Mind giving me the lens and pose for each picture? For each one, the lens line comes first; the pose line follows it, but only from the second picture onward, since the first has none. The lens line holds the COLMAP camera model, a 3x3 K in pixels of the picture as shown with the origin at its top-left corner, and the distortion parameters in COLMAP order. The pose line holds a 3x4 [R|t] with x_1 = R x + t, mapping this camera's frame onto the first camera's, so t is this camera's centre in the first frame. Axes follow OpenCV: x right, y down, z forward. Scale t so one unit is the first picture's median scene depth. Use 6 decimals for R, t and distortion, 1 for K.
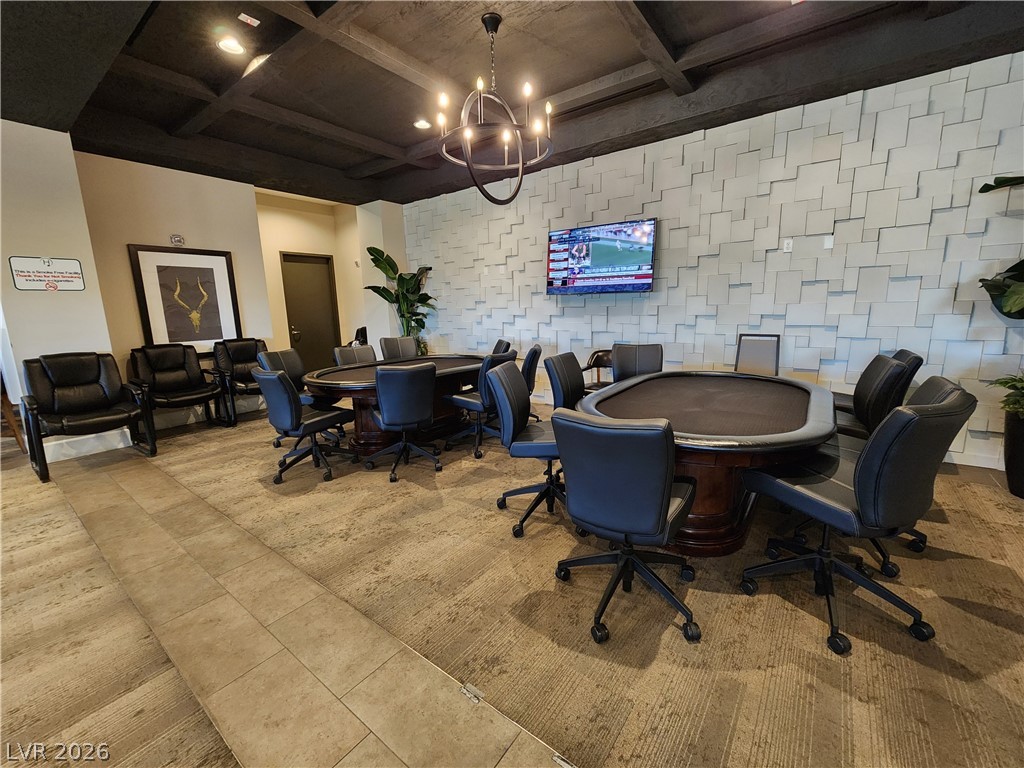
lens RADIAL K [[418.8, 0, 513.9], [0, 418.8, 381.9], [0, 0, 1]] dist [-0.000189, -0.000633]
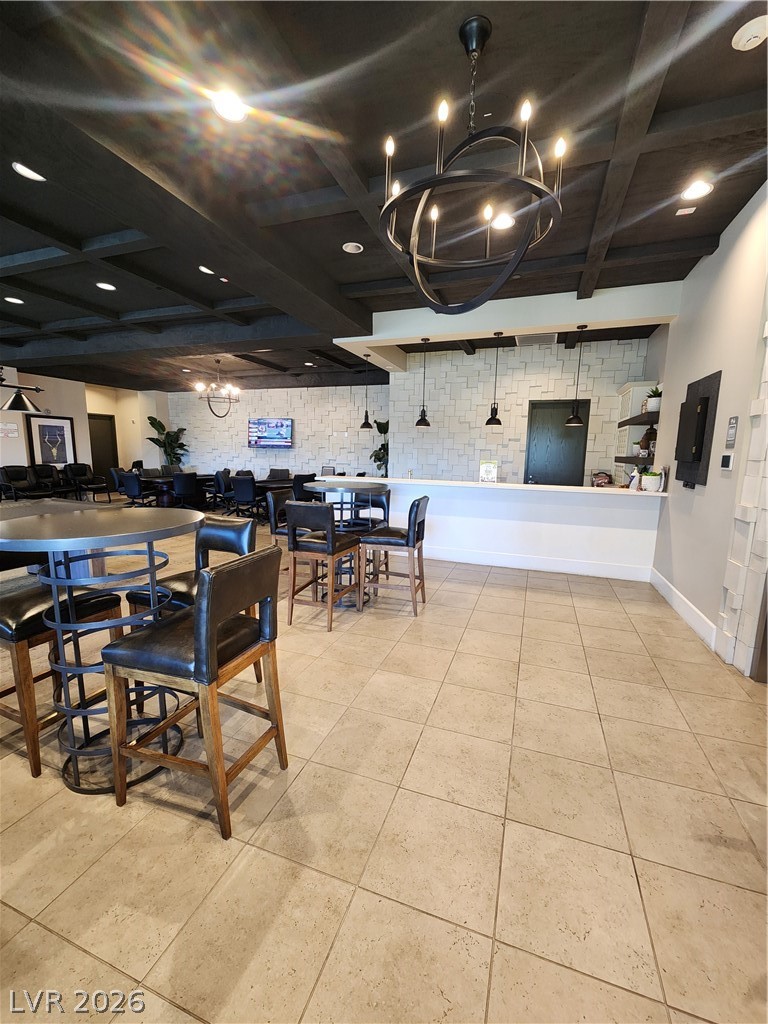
lens RADIAL K [[418.8, 0, 386.8], [0, 418.8, 515.3], [0, 0, 1]] dist [-0.000189, -0.000633]
pose [[0.951026, -0.007406, 0.309024, 0.087002], [0.016734, 0.999480, -0.027545, 0.209492], [-0.308659, 0.031368, 0.950655, -1.239773]]
